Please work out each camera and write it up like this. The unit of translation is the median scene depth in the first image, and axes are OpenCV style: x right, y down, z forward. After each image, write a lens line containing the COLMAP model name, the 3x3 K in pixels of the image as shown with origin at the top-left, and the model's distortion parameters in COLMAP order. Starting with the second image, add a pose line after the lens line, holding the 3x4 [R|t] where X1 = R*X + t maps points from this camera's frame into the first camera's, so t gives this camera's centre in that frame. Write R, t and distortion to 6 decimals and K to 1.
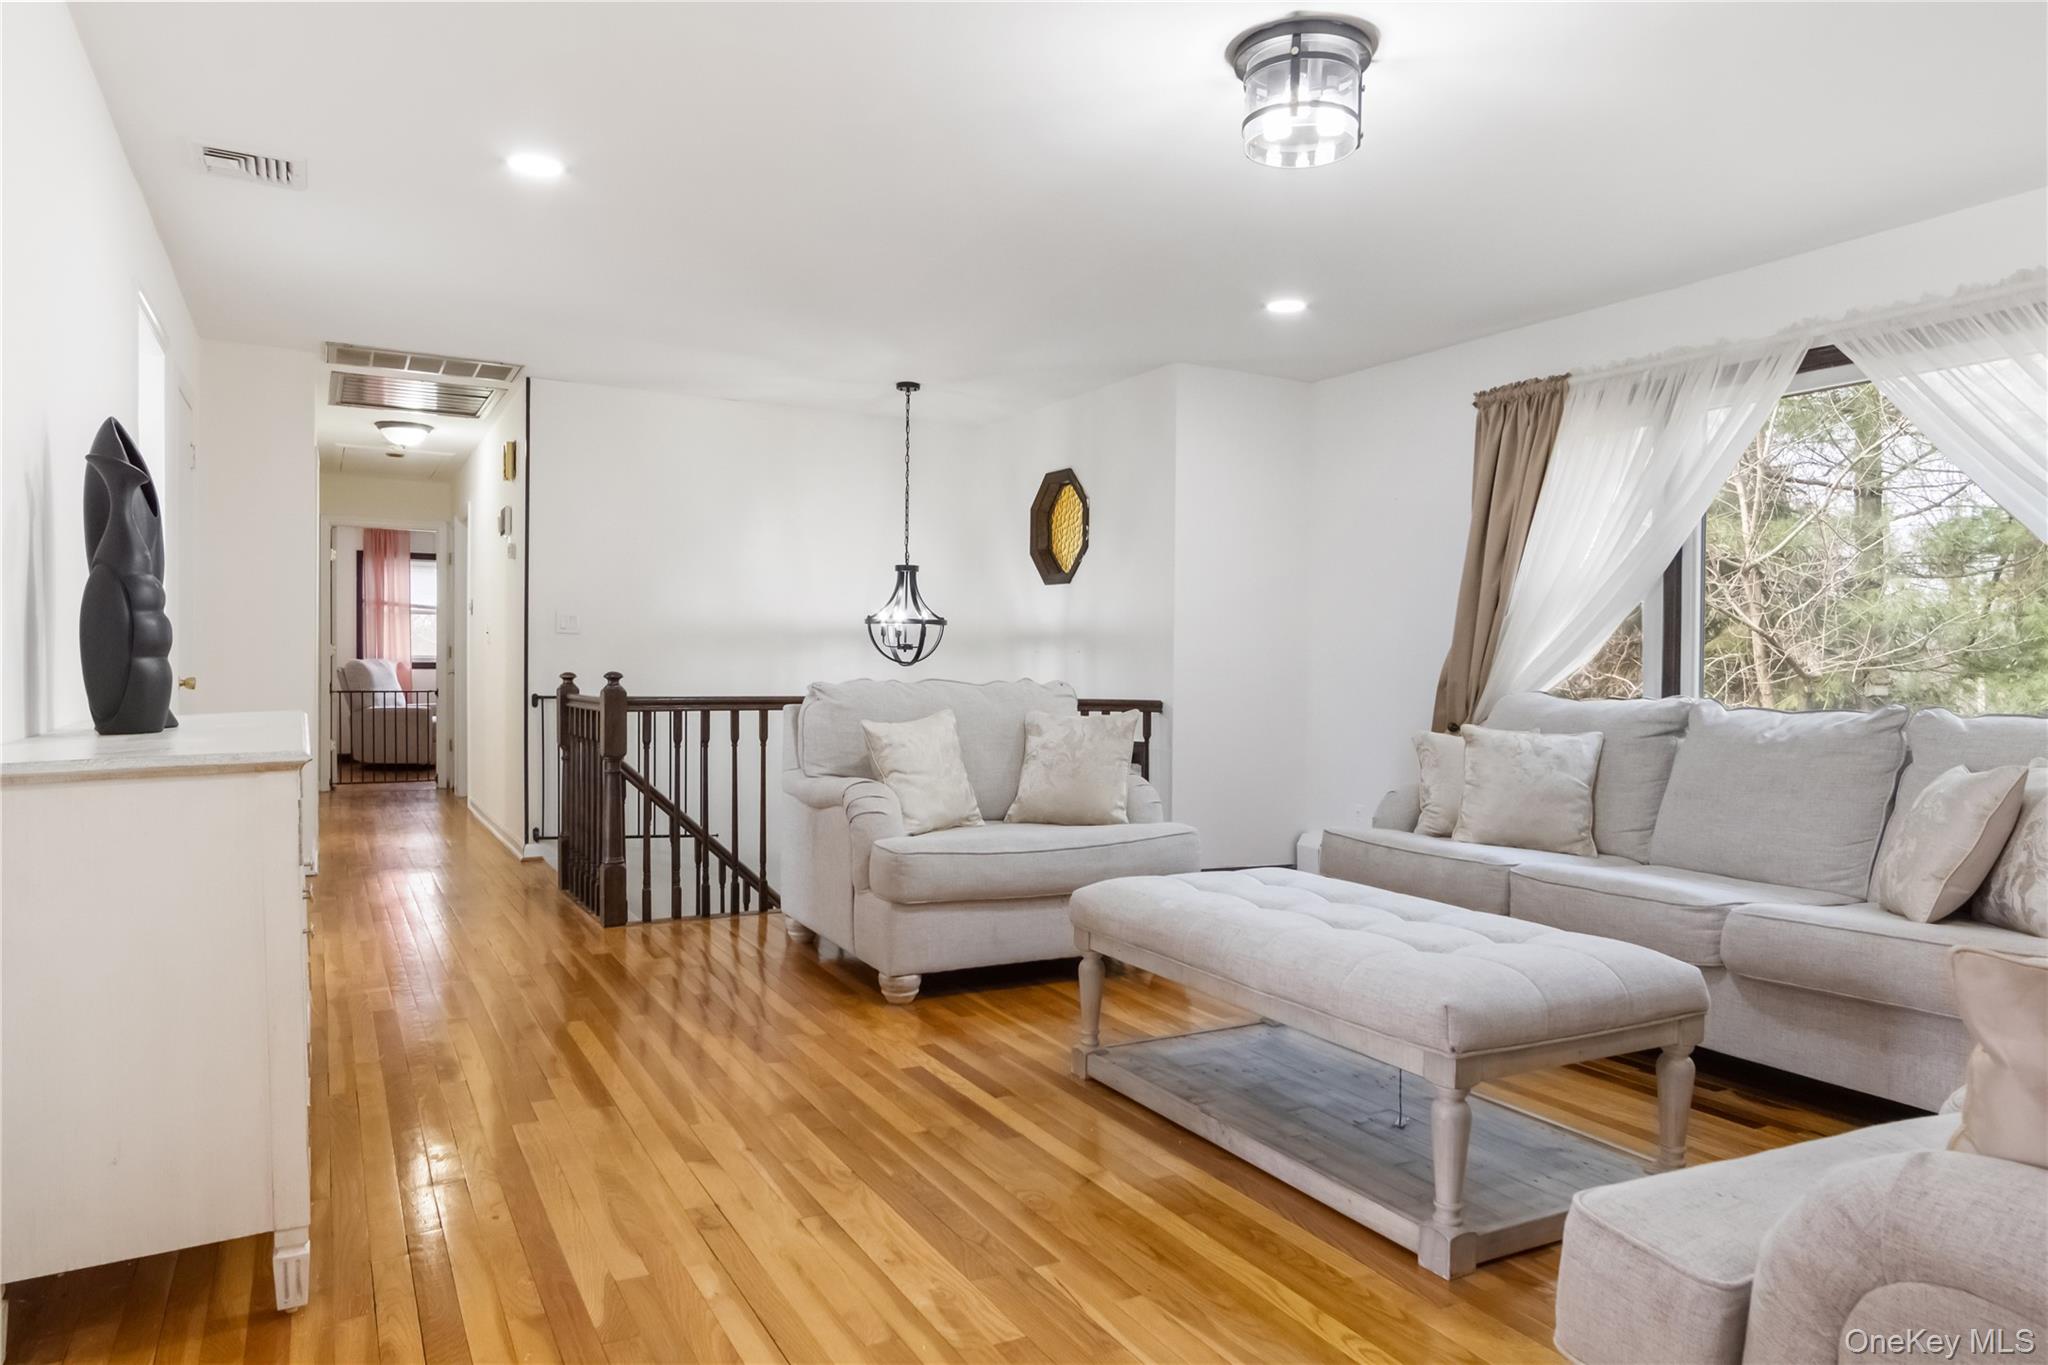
lens RADIAL K [[1342.8, 0, 1033.8], [0, 1342.8, 678.4], [0, 0, 1]] dist [-0.022500, -0.002944]
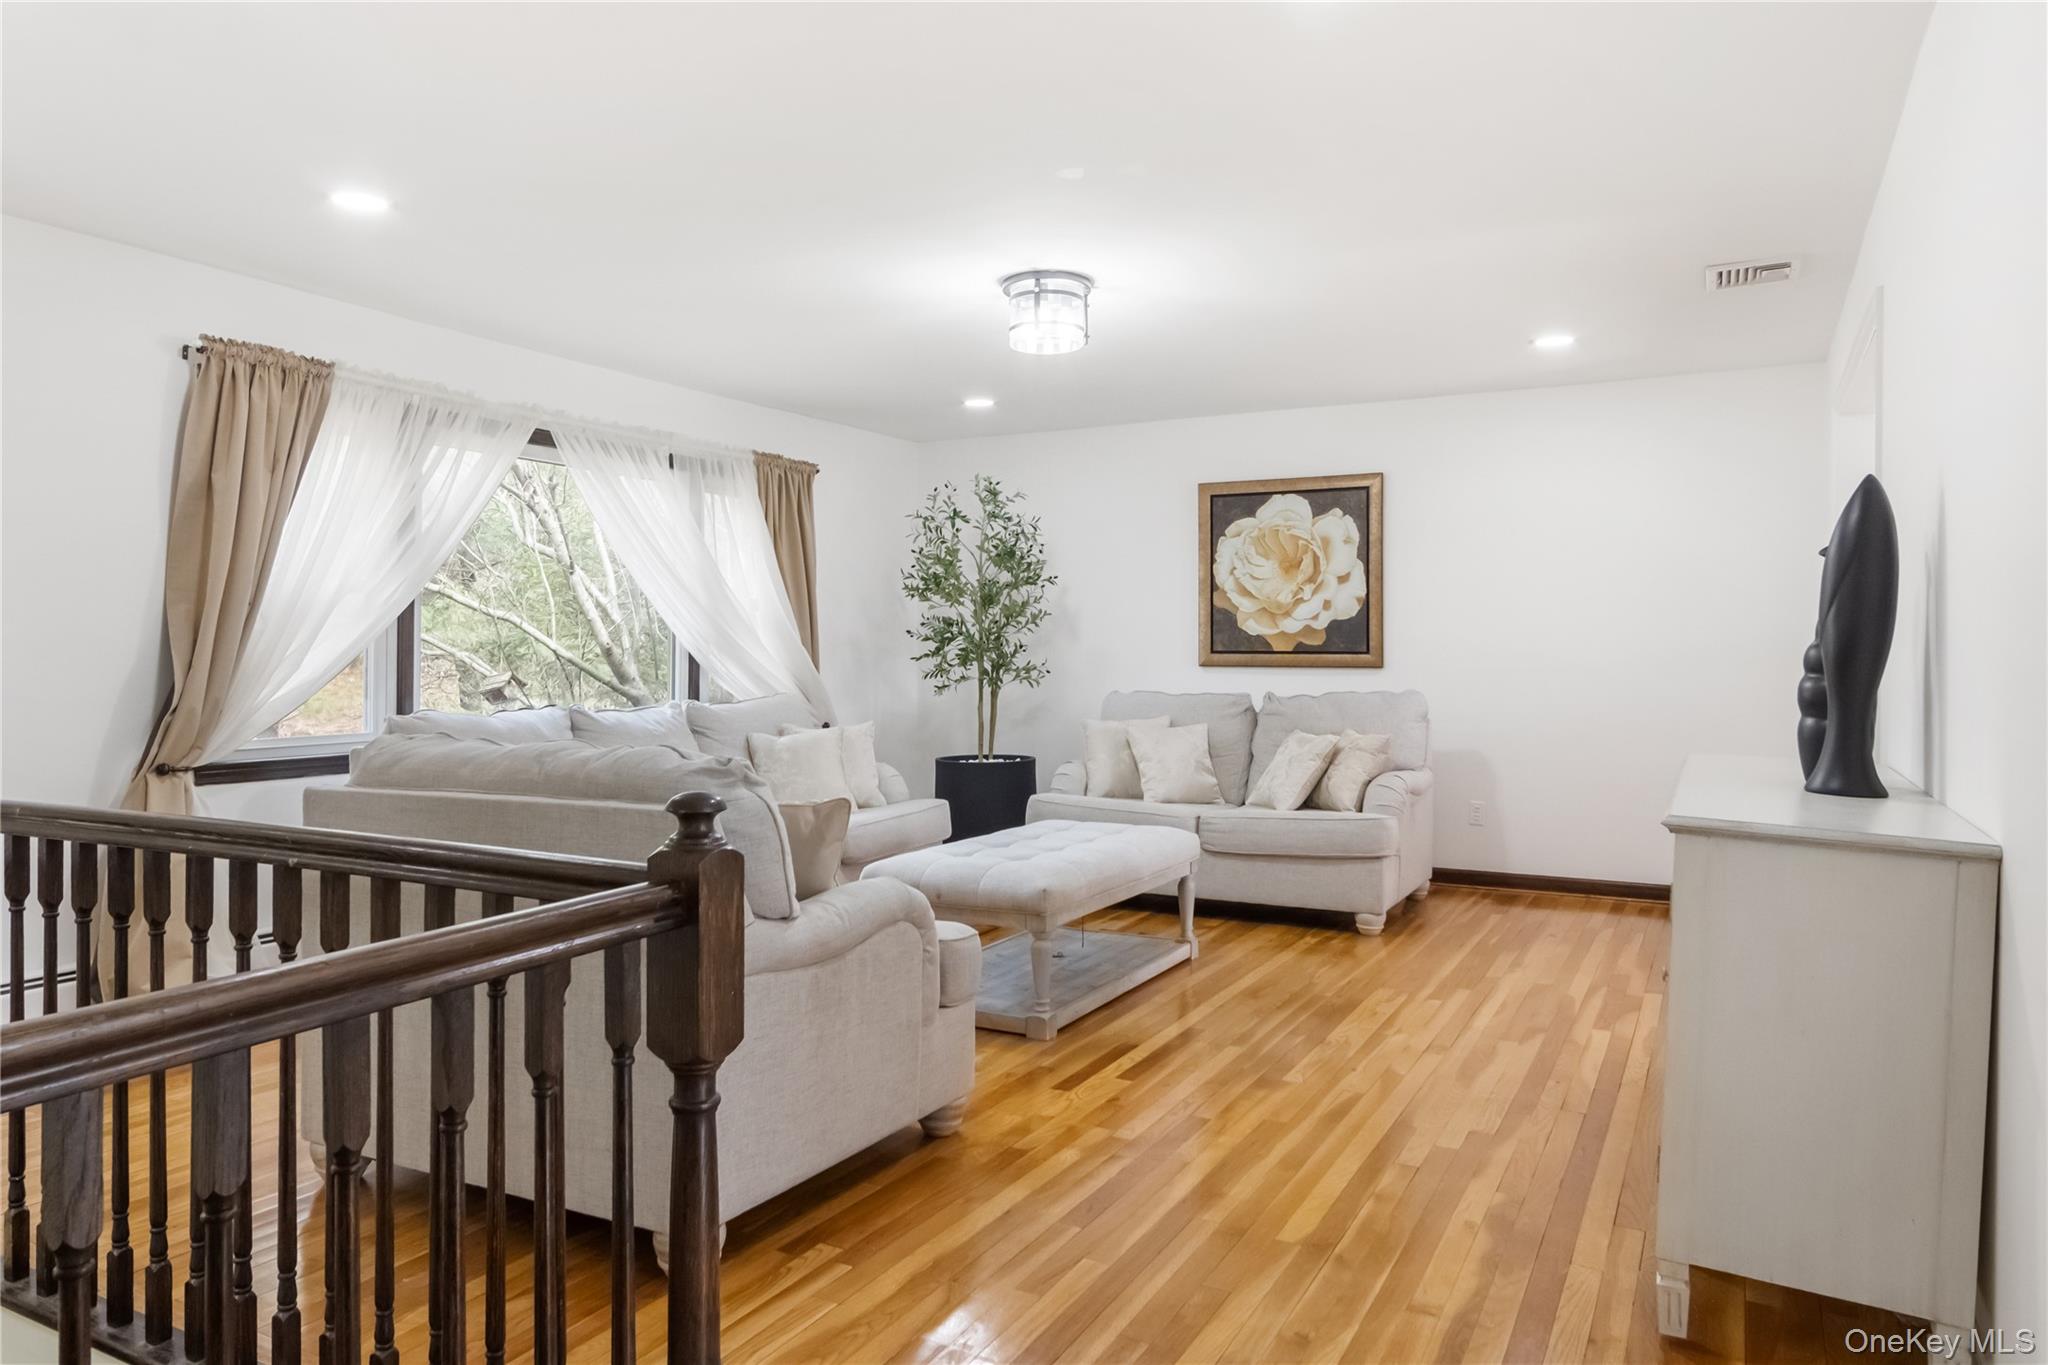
lens RADIAL K [[1342.8, 0, 1032.8], [0, 1342.8, 674.4], [0, 0, 1]] dist [-0.022500, -0.002944]
pose [[-0.561275, -0.021527, 0.827349, -0.927837], [0.002857, 0.999605, 0.027947, -0.060349], [-0.827624, 0.018050, -0.560992, 1.658836]]
